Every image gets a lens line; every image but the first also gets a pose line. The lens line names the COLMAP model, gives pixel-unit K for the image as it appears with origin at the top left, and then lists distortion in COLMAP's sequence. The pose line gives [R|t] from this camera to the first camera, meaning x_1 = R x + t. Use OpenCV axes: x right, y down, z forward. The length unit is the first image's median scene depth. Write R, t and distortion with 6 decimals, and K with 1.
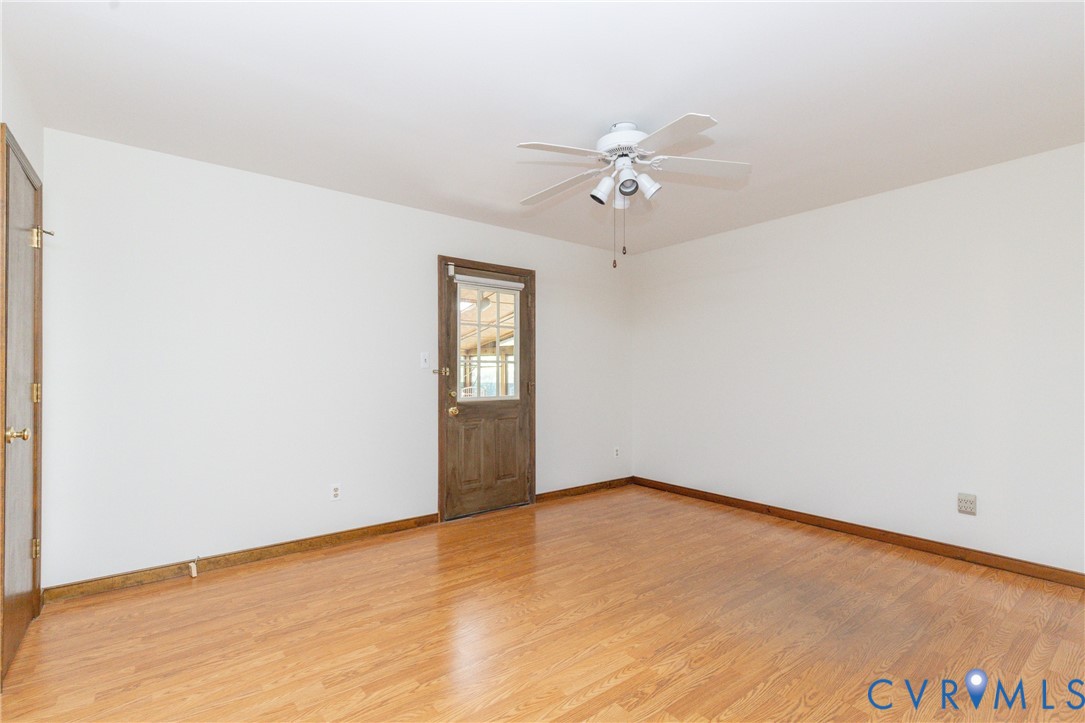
lens RADIAL K [[495.6, 0, 534.6], [0, 495.6, 368.8], [0, 0, 1]] dist [0.003405, -0.000368]
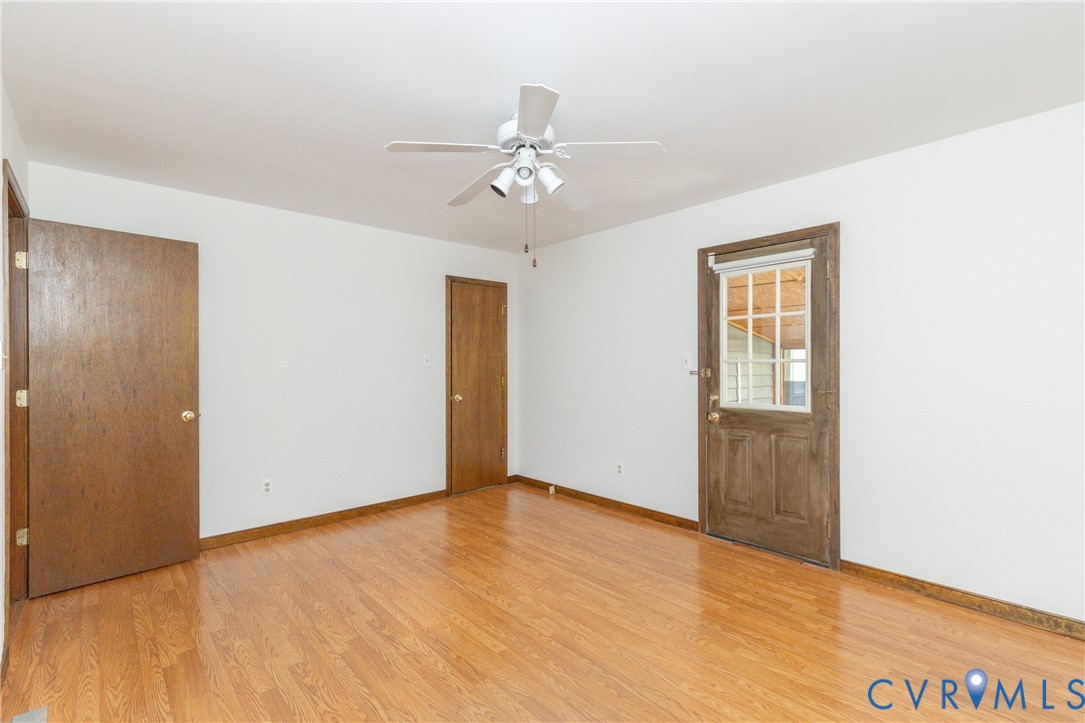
lens RADIAL K [[495.6, 0, 534.6], [0, 495.6, 368.8], [0, 0, 1]] dist [0.003405, -0.000368]
pose [[0.071328, 0.009610, -0.997407, 0.714677], [0.010728, 0.999888, 0.010401, -0.014844], [0.997395, -0.011442, 0.071217, 0.613031]]
